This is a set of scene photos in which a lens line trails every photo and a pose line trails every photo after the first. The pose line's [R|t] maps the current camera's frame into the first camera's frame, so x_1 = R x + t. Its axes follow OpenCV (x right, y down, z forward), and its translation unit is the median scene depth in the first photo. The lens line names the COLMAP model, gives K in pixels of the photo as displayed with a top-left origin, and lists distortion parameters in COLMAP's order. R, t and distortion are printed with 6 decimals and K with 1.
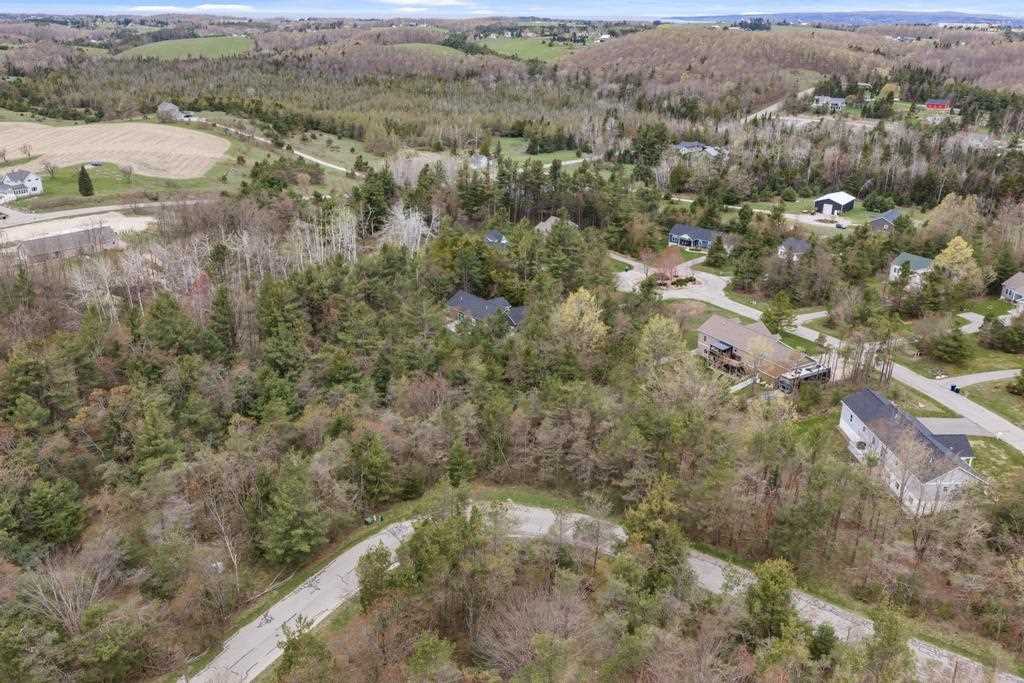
lens RADIAL K [[846.7, 0, 516.7], [0, 846.7, 340.5], [0, 0, 1]] dist [0.023217, -0.040132]
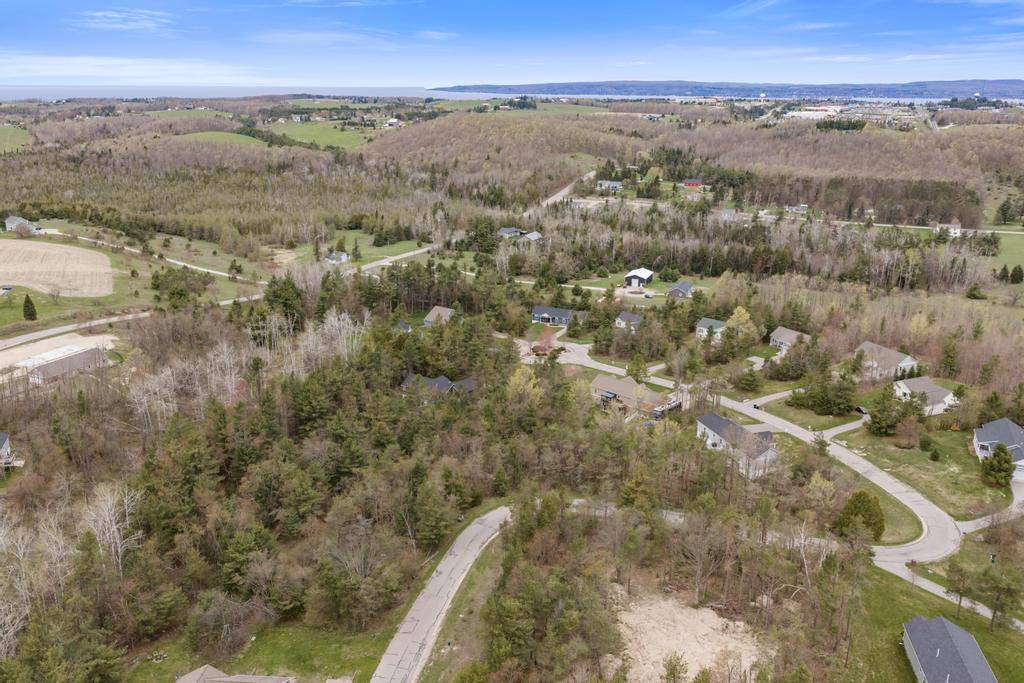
lens RADIAL K [[846.7, 0, 516.7], [0, 846.7, 340.5], [0, 0, 1]] dist [0.023217, -0.040132]
pose [[0.965539, -0.084829, 0.246046, -0.154802], [0.102869, 0.992798, -0.061395, -0.007764], [-0.239066, 0.084589, 0.967312, -0.230310]]
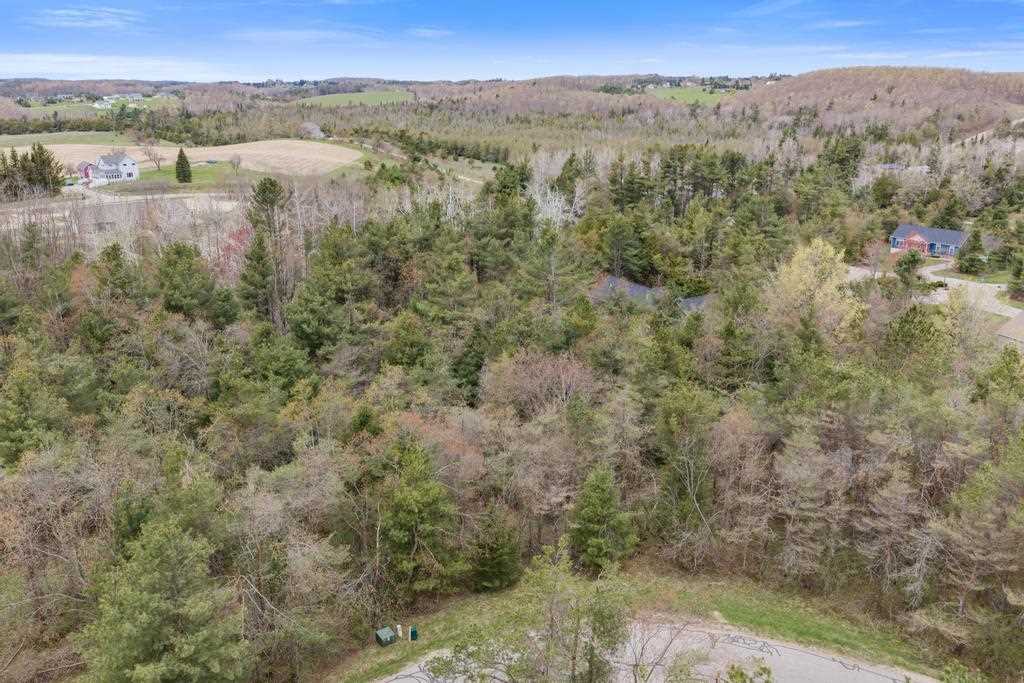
lens RADIAL K [[846.7, 0, 516.7], [0, 846.7, 340.5], [0, 0, 1]] dist [0.023217, -0.040132]
pose [[0.984719, 0.037808, -0.169999, -0.014246], [-0.049863, 0.996492, -0.067212, 0.030740], [0.166862, 0.074662, 0.983149, 0.200318]]
